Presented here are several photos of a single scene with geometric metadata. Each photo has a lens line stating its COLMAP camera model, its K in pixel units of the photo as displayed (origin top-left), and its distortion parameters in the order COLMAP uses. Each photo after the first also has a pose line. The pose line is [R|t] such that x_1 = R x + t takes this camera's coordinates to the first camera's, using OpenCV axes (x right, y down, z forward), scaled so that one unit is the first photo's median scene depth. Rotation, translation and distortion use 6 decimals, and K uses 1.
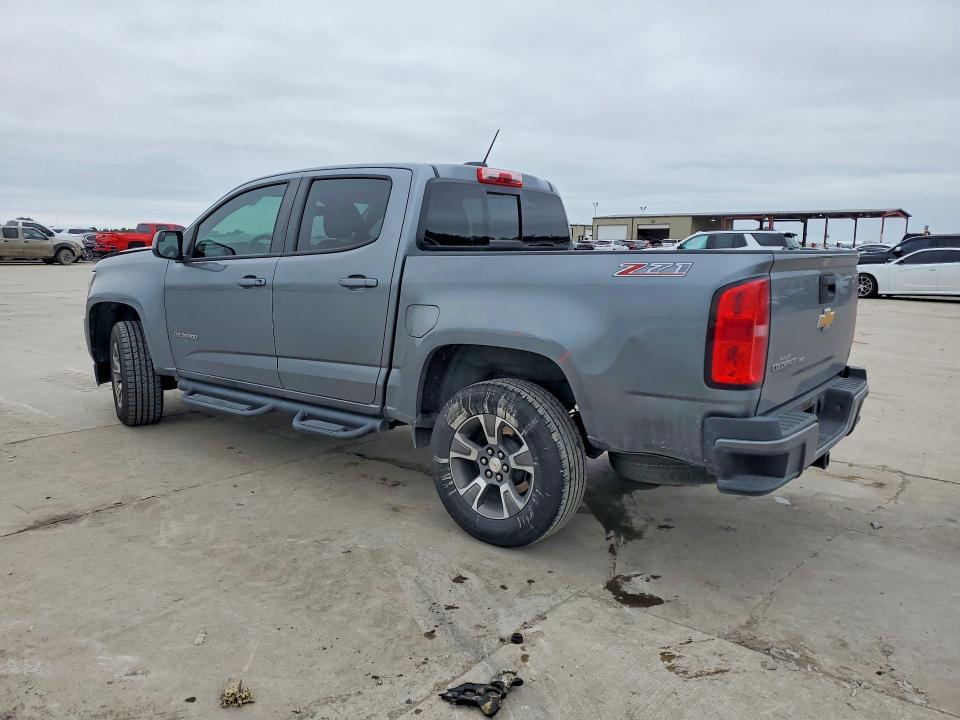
lens RADIAL K [[658.9, 0, 480.0], [0, 658.9, 360.0], [0, 0, 1]] dist [0.059060, -0.070242]
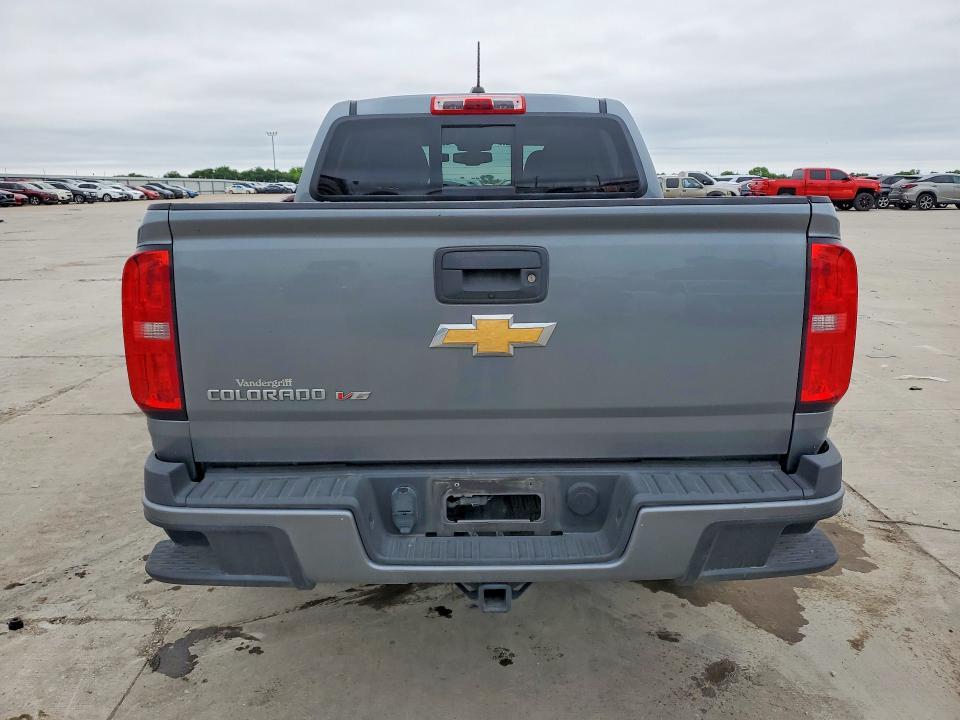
lens RADIAL K [[689.0, 0, 480.0], [0, 689.0, 360.0], [0, 0, 1]] dist [0.037347, 0.001109]
pose [[0.671165, 0.156878, -0.724518, 0.904191], [-0.108603, 0.987614, 0.113240, -0.102973], [0.733310, 0.002683, 0.679890, 0.630015]]
